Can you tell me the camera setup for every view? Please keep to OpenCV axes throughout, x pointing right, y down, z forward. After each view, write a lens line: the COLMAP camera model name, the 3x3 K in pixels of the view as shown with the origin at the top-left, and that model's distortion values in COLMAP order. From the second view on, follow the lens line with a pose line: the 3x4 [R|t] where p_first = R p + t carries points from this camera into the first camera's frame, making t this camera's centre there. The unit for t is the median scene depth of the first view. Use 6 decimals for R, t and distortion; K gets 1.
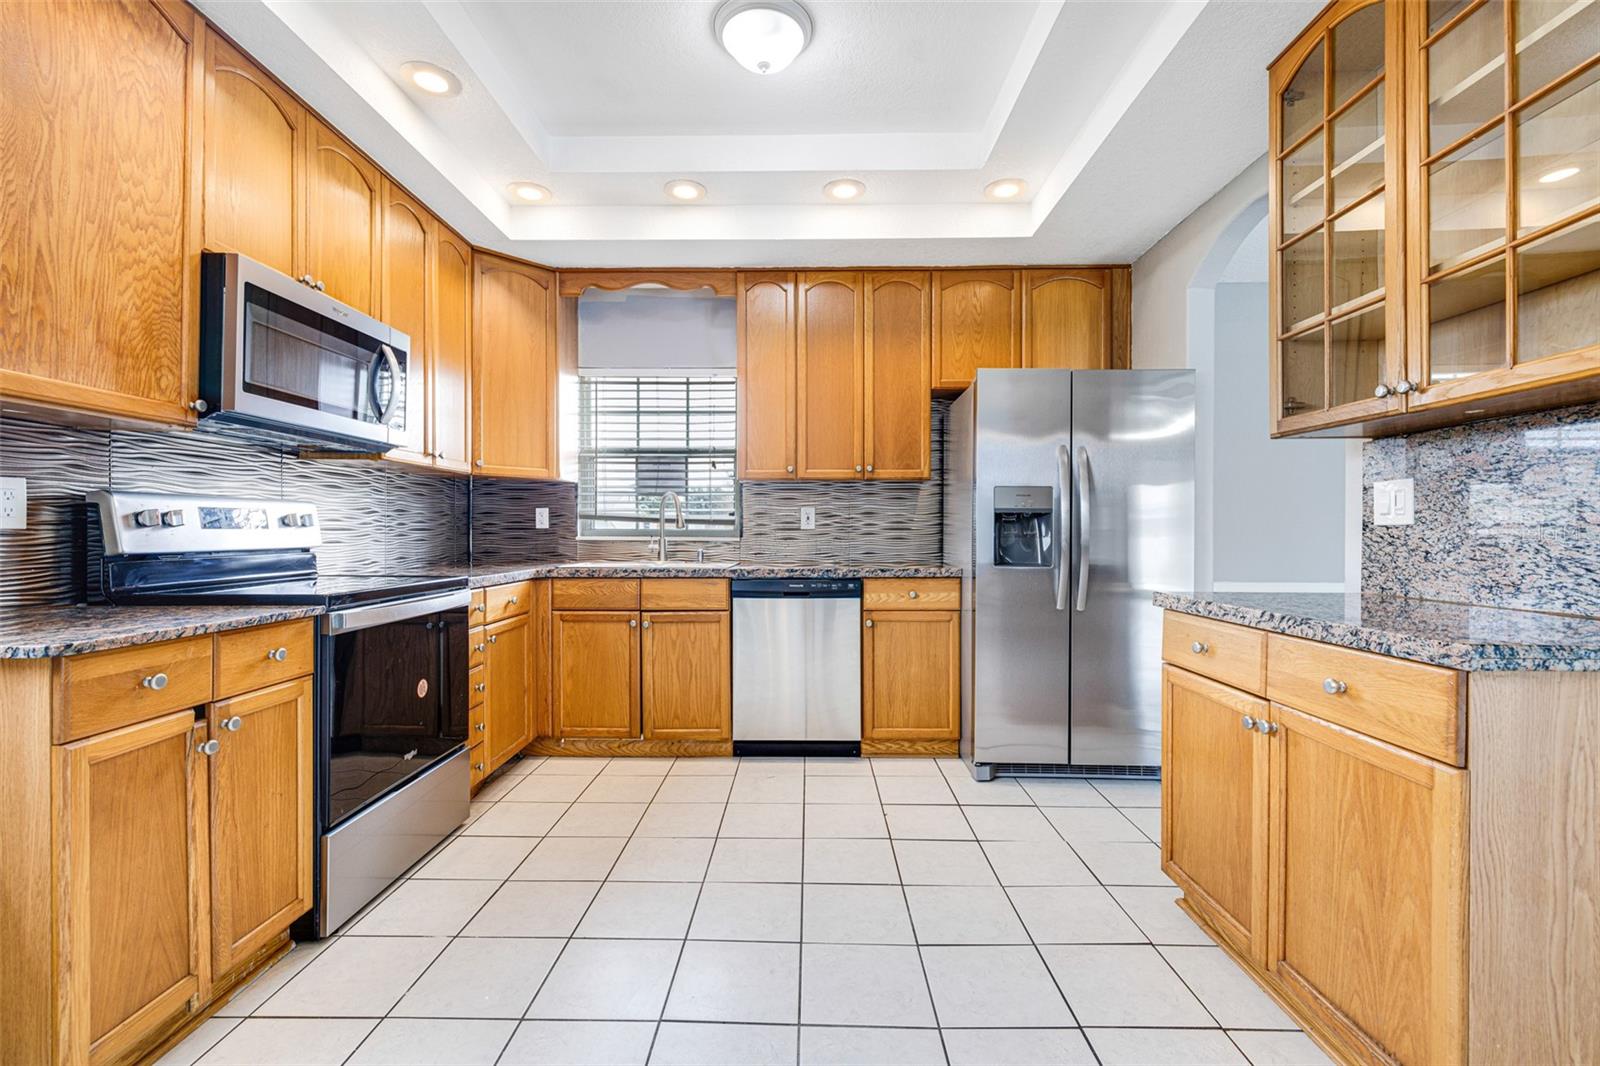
lens RADIAL K [[711.4, 0, 804.8], [0, 711.4, 531.5], [0, 0, 1]] dist [0.000278, -0.000228]
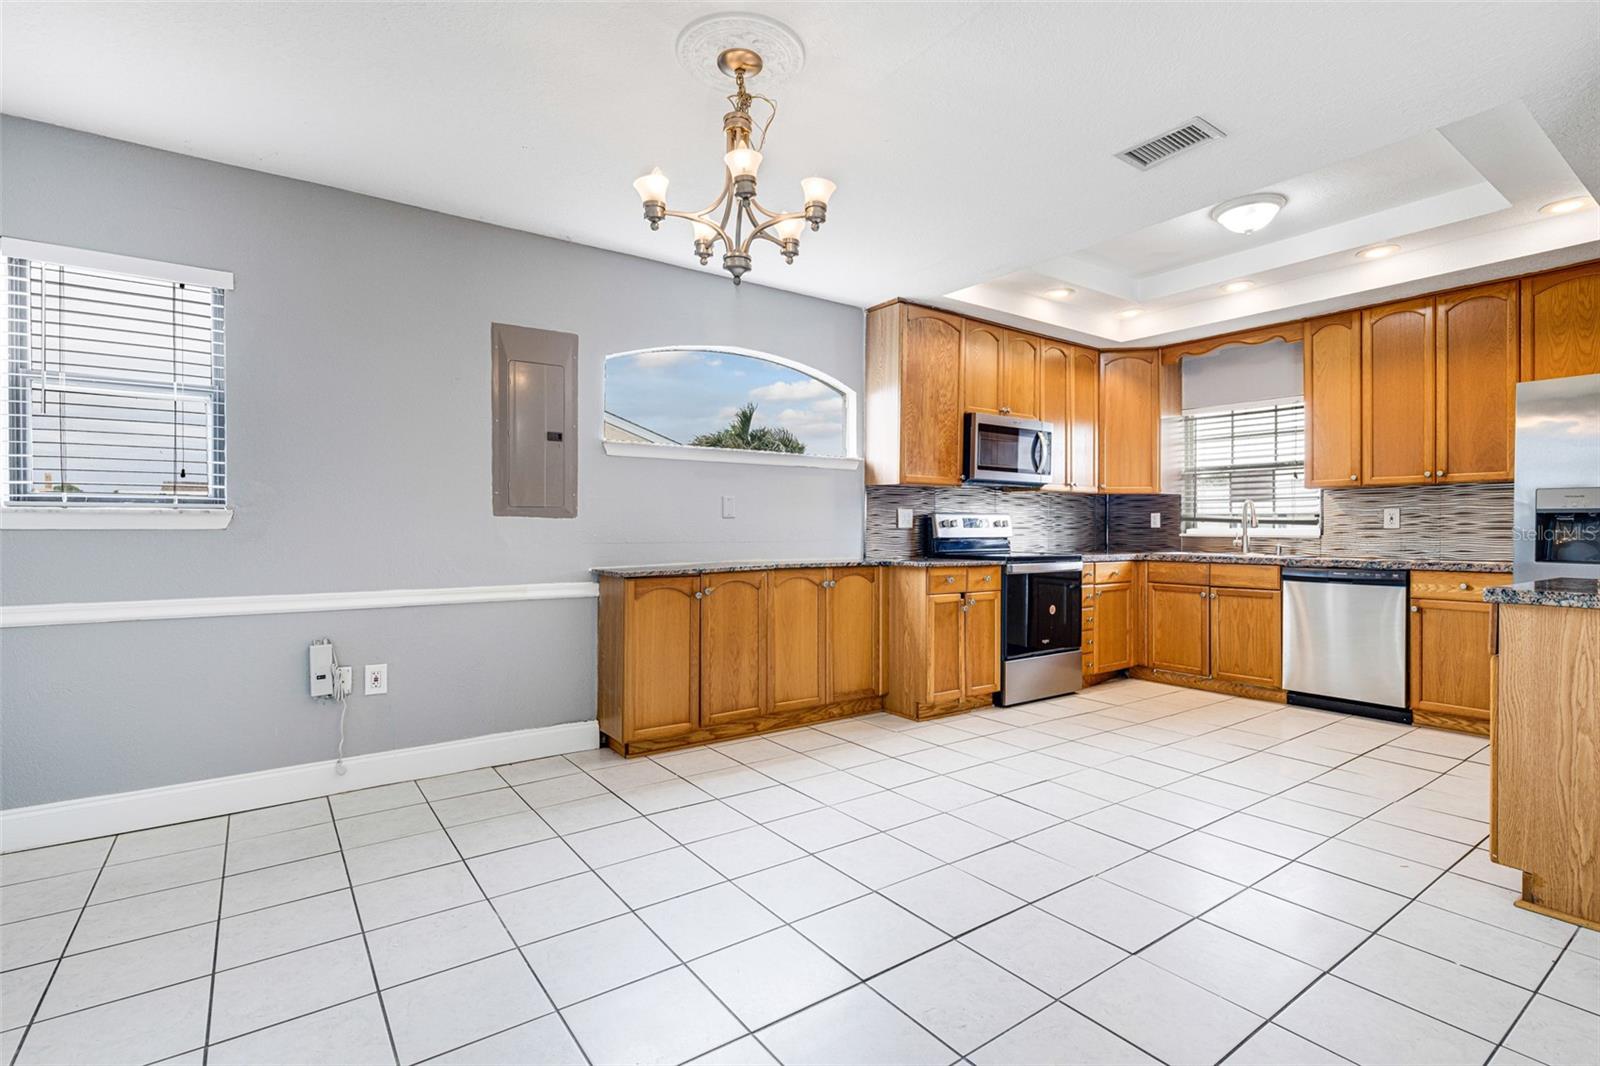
lens RADIAL K [[751.8, 0, 765.0], [0, 751.8, 531.6], [0, 0, 1]] dist [0.000759, 0.001825]
pose [[0.569637, 0.004075, -0.821886, 0.496323], [-0.003920, 0.999990, 0.002241, 0.003692], [0.821887, 0.001945, 0.569648, -0.577447]]
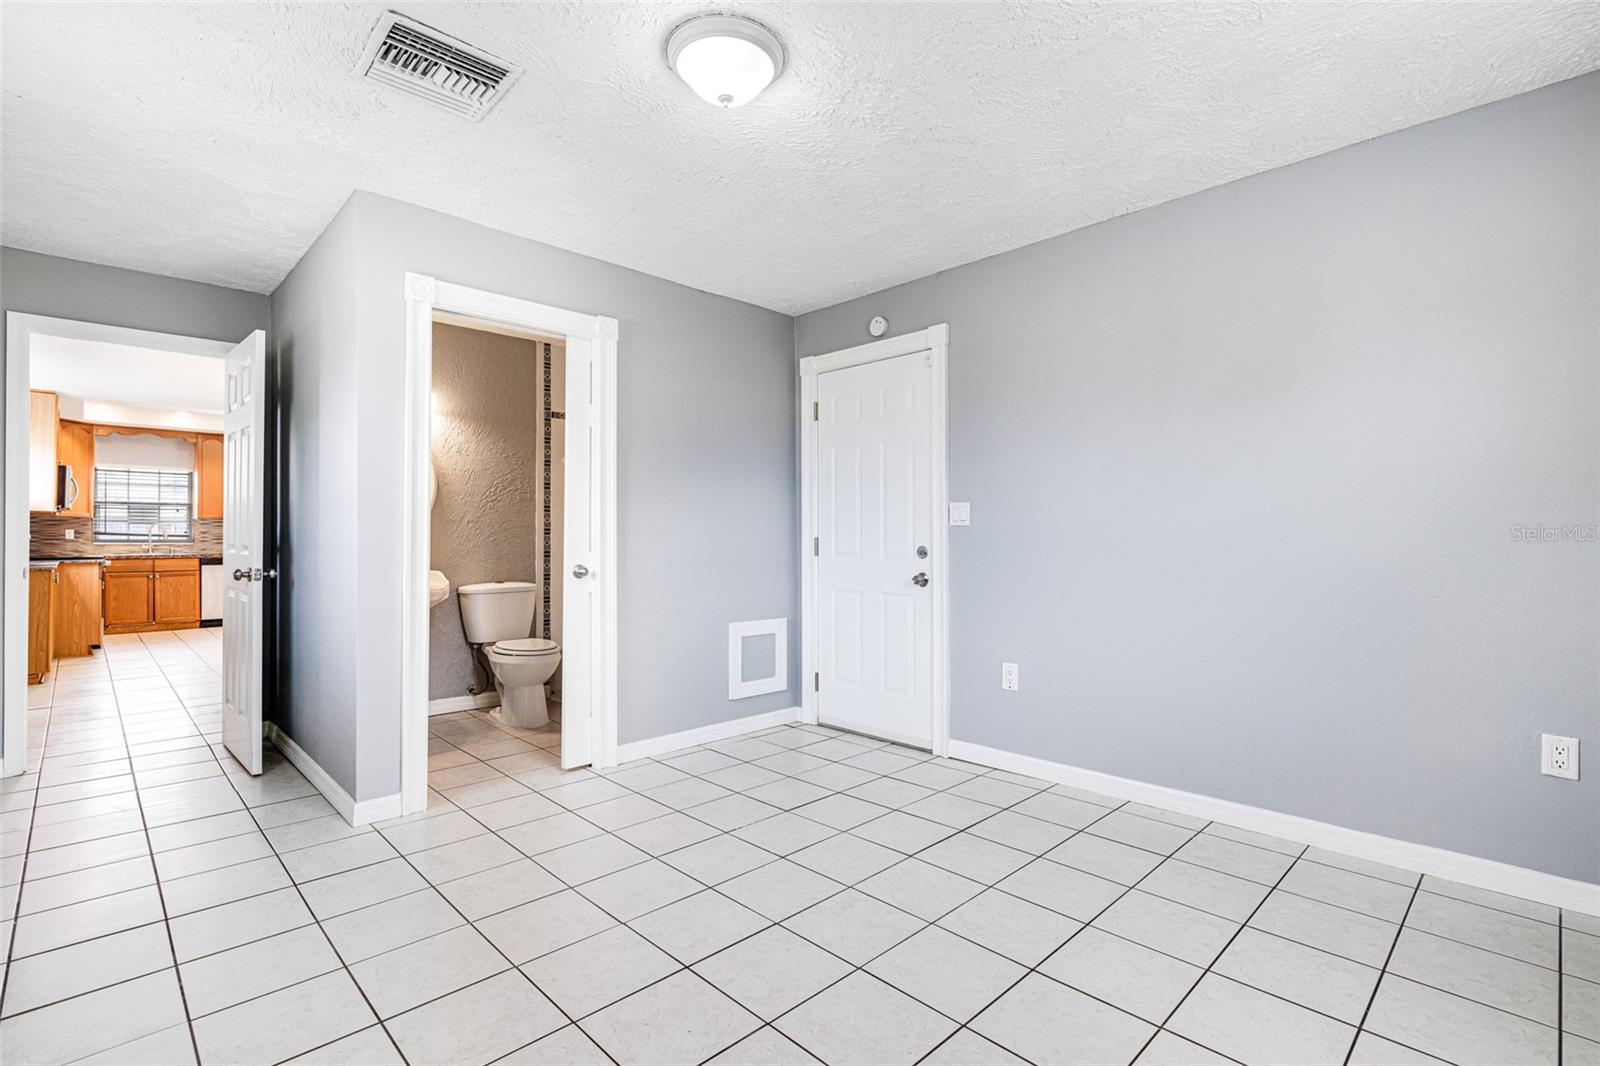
lens RADIAL K [[769.5, 0, 802.9], [0, 769.5, 530.6], [0, 0, 1]] dist [0.018013, 0.000047]
pose [[0.722380, 0.003549, 0.691487, -0.482465], [0.007792, 0.999882, -0.013272, 0.020832], [-0.691452, 0.014975, 0.722267, -2.590817]]
